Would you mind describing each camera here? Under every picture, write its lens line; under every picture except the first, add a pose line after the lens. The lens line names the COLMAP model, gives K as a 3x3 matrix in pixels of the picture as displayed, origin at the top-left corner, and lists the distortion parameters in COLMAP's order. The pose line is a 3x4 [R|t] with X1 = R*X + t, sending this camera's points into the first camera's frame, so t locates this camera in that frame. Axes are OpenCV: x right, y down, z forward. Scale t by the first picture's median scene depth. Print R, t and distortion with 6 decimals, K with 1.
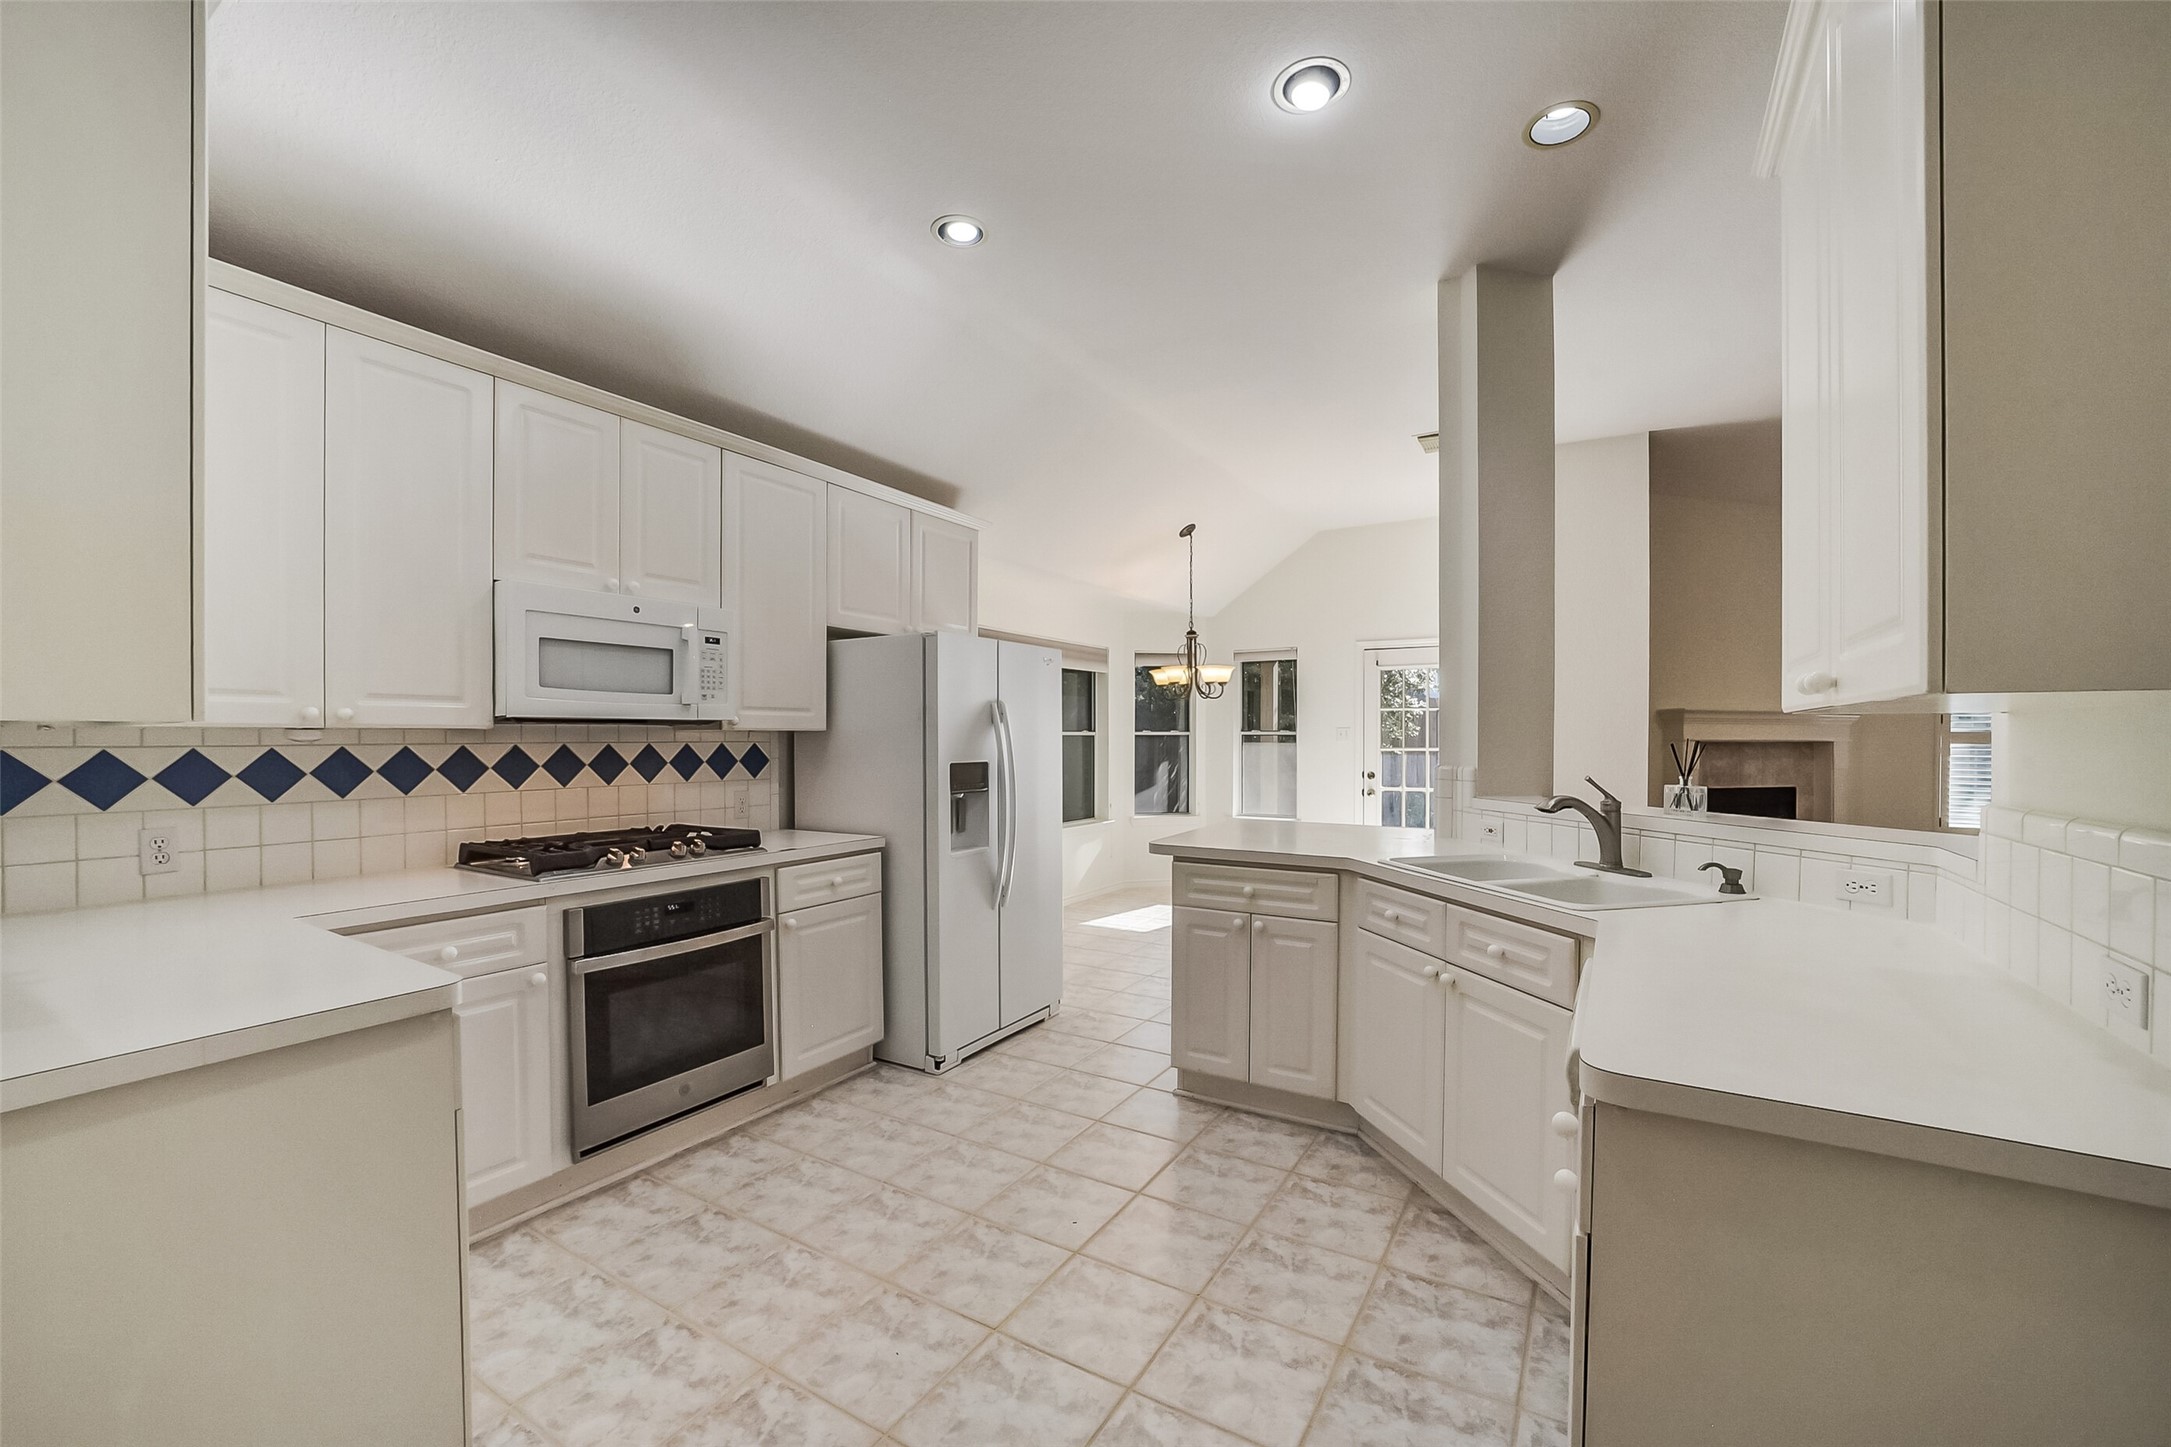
lens RADIAL K [[853.5, 0, 1090.0], [0, 853.5, 730.0], [0, 0, 1]] dist [-0.024253, 0.000176]
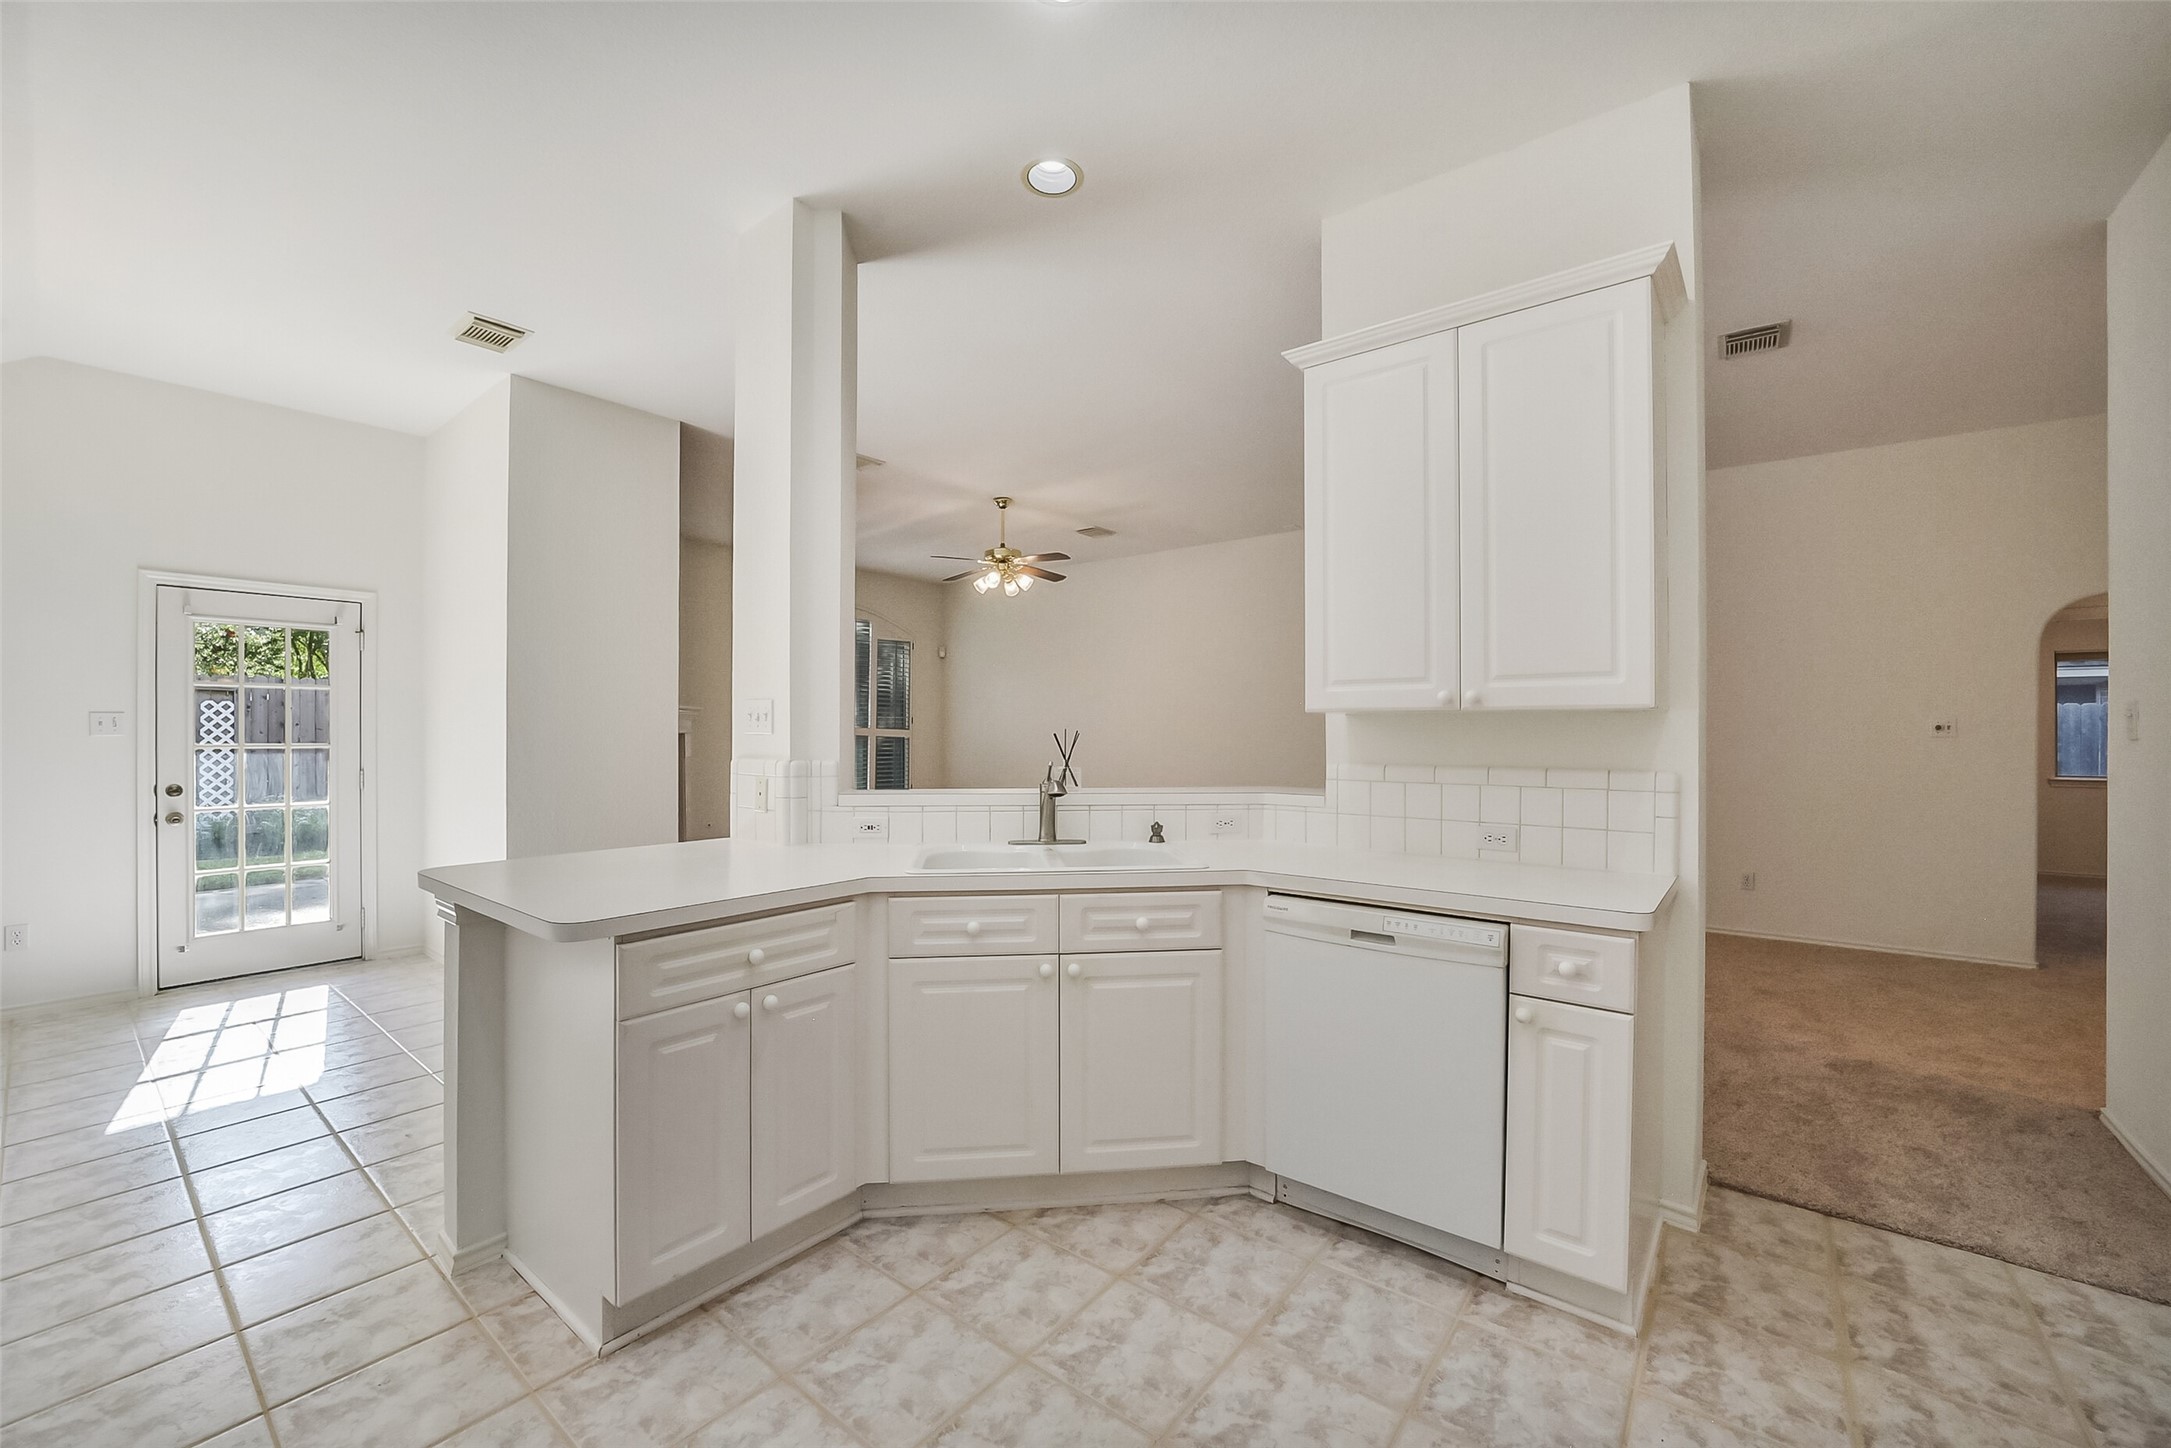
lens RADIAL K [[853.5, 0, 1090.0], [0, 853.5, 730.5], [0, 0, 1]] dist [-0.024253, 0.000176]
pose [[0.136780, -0.006337, 0.990581, -0.570242], [-0.008850, 0.999932, 0.007619, -0.002029], [-0.990562, -0.009808, 0.136714, 0.834883]]
